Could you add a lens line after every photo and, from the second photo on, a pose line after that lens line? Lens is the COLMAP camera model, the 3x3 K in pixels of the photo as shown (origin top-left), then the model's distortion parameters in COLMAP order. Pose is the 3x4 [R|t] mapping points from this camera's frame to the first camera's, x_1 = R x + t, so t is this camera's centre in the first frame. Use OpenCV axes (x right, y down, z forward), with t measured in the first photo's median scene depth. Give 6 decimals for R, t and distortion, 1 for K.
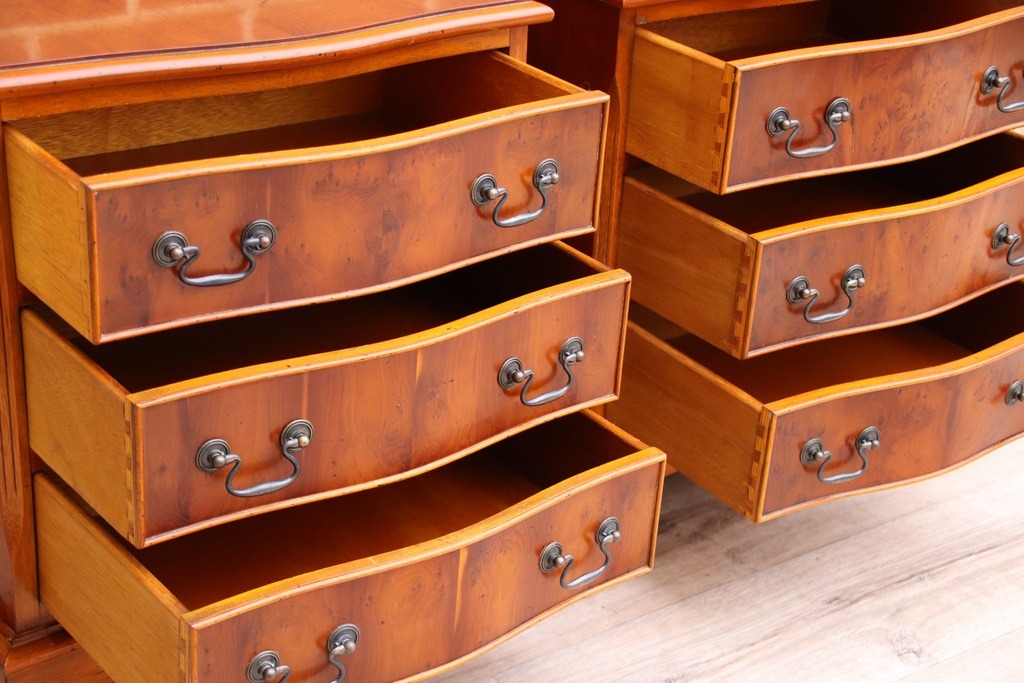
lens RADIAL K [[1813.8, 0, 517.6], [0, 1813.8, 349.8], [0, 0, 1]] dist [0.393357, 0.000000]
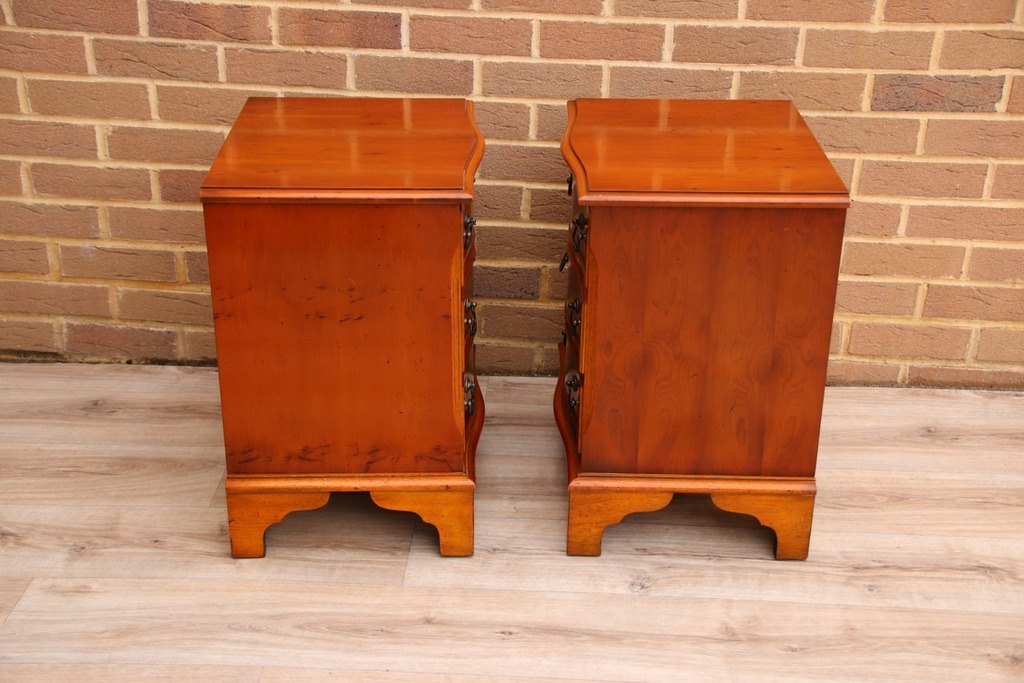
lens RADIAL K [[1472.3, 0, 509.3], [0, 1472.3, 359.7], [0, 0, 1]] dist [0.246169, 0.000000]
pose [[0.765143, 0.240718, -0.597169, 0.843488], [-0.246481, 0.966340, 0.073717, -0.093259], [0.594814, 0.090787, 0.798721, -0.110330]]
